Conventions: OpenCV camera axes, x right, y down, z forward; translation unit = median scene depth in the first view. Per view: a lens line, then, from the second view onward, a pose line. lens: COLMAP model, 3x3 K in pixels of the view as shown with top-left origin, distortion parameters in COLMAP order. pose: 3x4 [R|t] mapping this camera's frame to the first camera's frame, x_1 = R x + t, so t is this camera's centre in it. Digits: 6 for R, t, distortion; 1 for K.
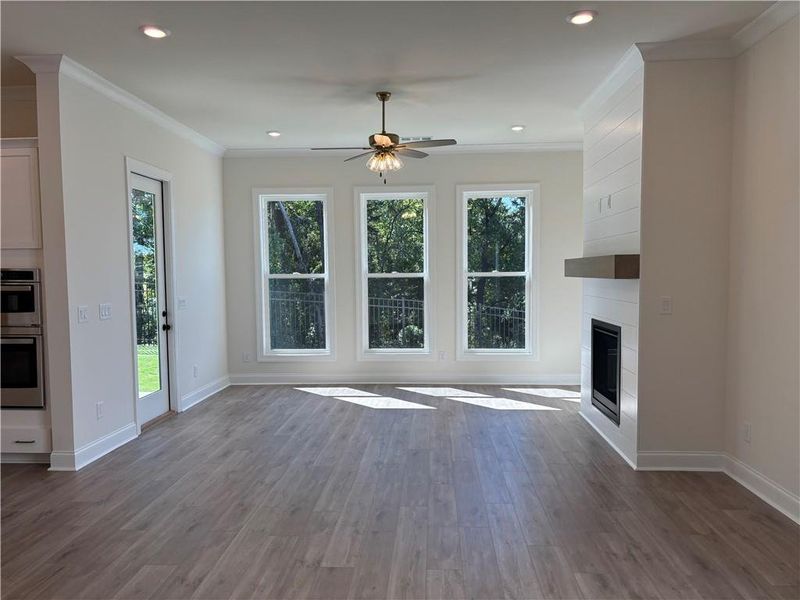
lens RADIAL K [[603.3, 0, 401.4], [0, 603.3, 306.8], [0, 0, 1]] dist [0.061016, -0.068490]
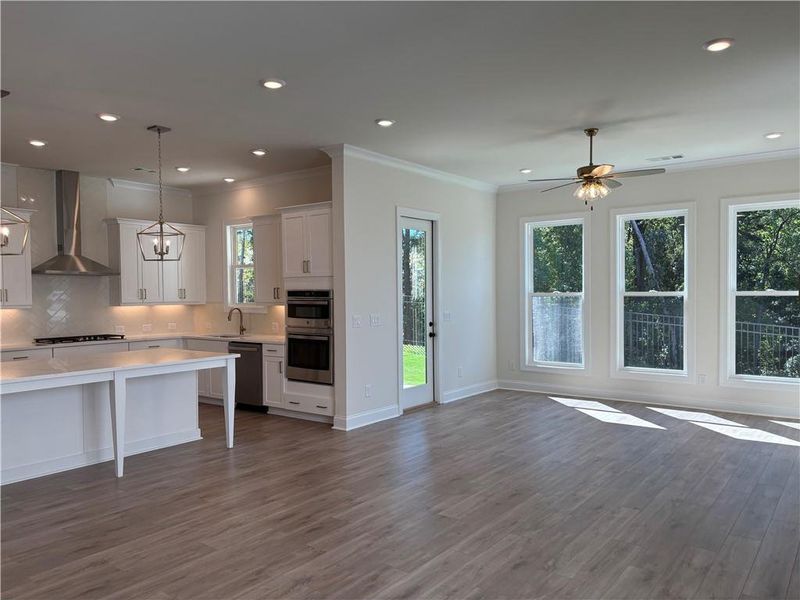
lens RADIAL K [[603.3, 0, 401.4], [0, 603.3, 306.8], [0, 0, 1]] dist [0.061016, -0.068490]
pose [[0.828685, 0.016097, -0.559483, 0.297671], [-0.032052, 0.999311, -0.018723, 0.001000], [0.558796, 0.033448, 0.828630, -0.089170]]
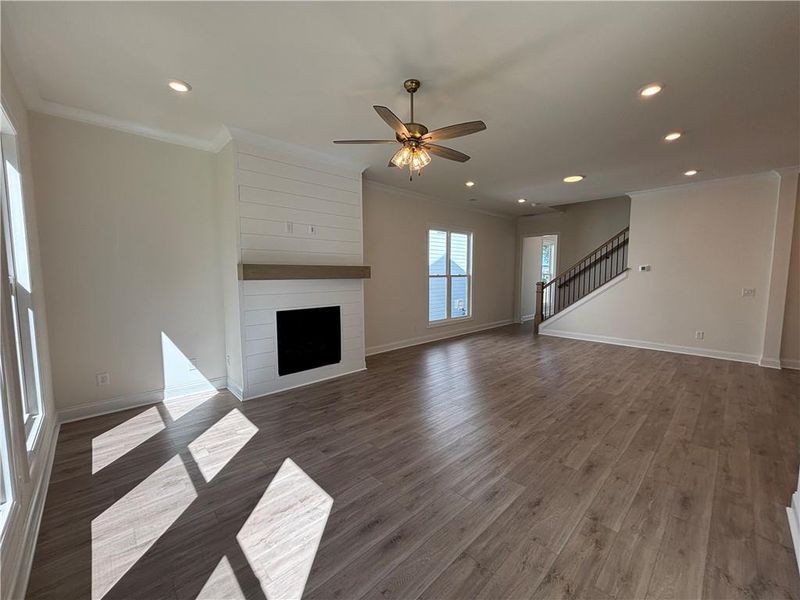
lens RADIAL K [[321.7, 0, 399.8], [0, 321.7, 299.9], [0, 0, 1]] dist [0.001397, -0.000059]
pose [[-0.727082, -0.048356, 0.684845, -0.361173], [0.047441, 0.991594, 0.120381, -0.078441], [-0.684909, 0.120016, -0.718676, 1.369965]]
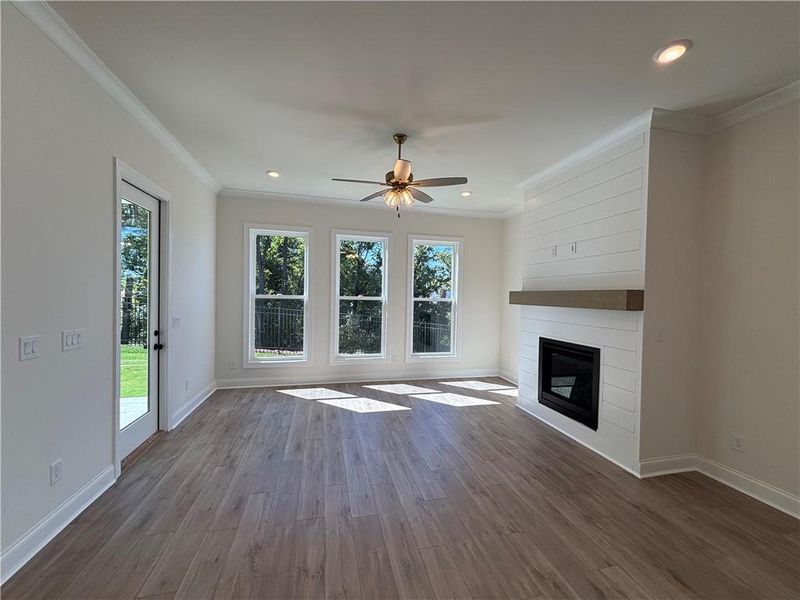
lens RADIAL K [[321.7, 0, 399.8], [0, 321.7, 299.9], [0, 0, 1]] dist [0.001397, -0.000059]
pose [[0.957041, 0.025077, 0.288866, -0.187137], [-0.012833, 0.998940, -0.044202, -0.027300], [-0.289668, 0.038597, 0.956349, 0.437930]]
